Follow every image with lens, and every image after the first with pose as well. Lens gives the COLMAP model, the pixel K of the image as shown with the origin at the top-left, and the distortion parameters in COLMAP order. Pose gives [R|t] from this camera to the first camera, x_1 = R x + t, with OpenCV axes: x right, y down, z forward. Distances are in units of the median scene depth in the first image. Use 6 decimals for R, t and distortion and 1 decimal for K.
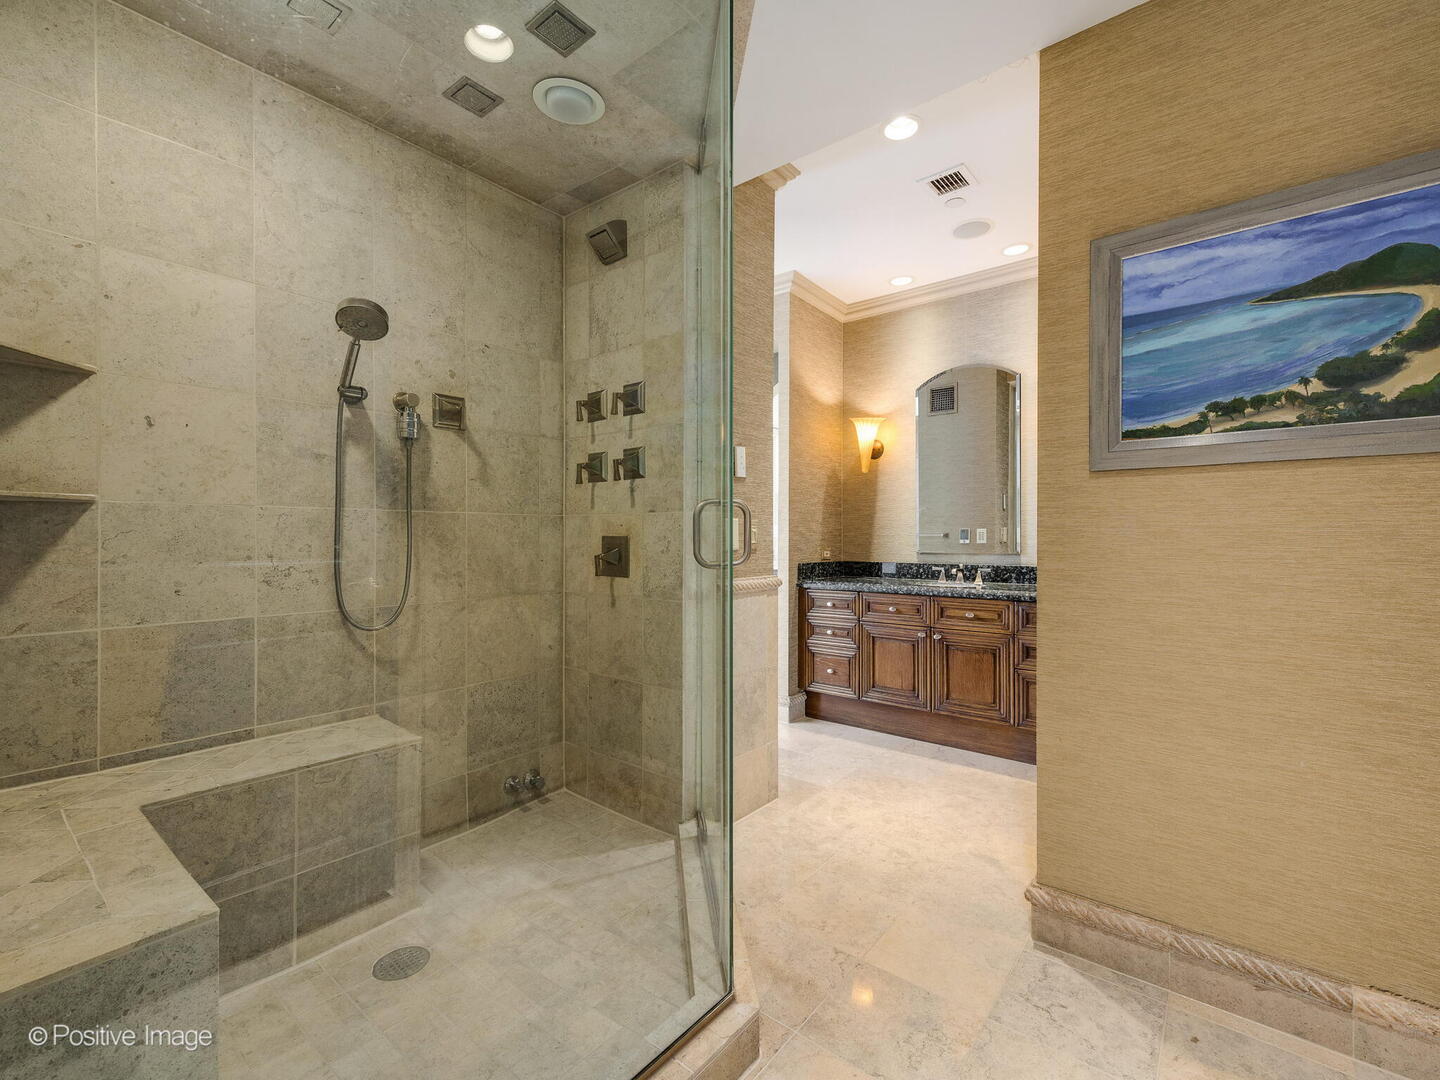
lens RADIAL K [[648.2, 0, 720.0], [0, 648.2, 544.2], [0, 0, 1]] dist [0.003974, 0.000218]
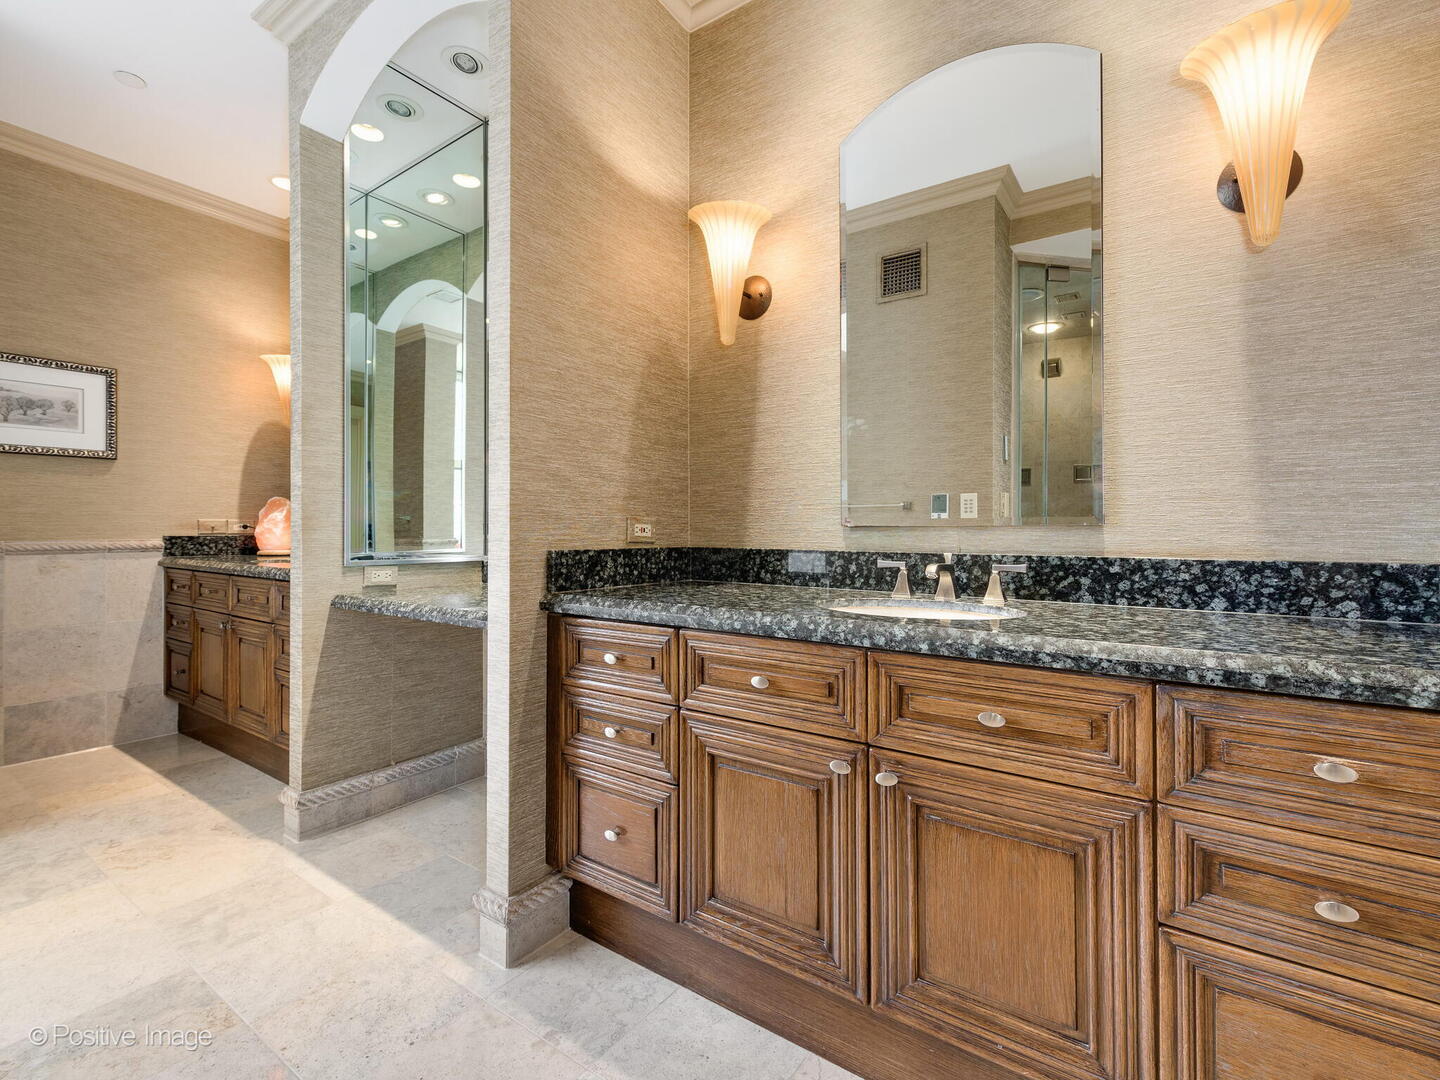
lens RADIAL K [[648.2, 0, 719.9], [0, 648.2, 532.1], [0, 0, 1]] dist [0.003974, 0.000218]
pose [[0.998420, 0.001644, 0.056174, 0.206960], [-0.001121, 0.999956, -0.009334, 0.021720], [-0.056186, 0.009256, 0.998377, 0.602988]]
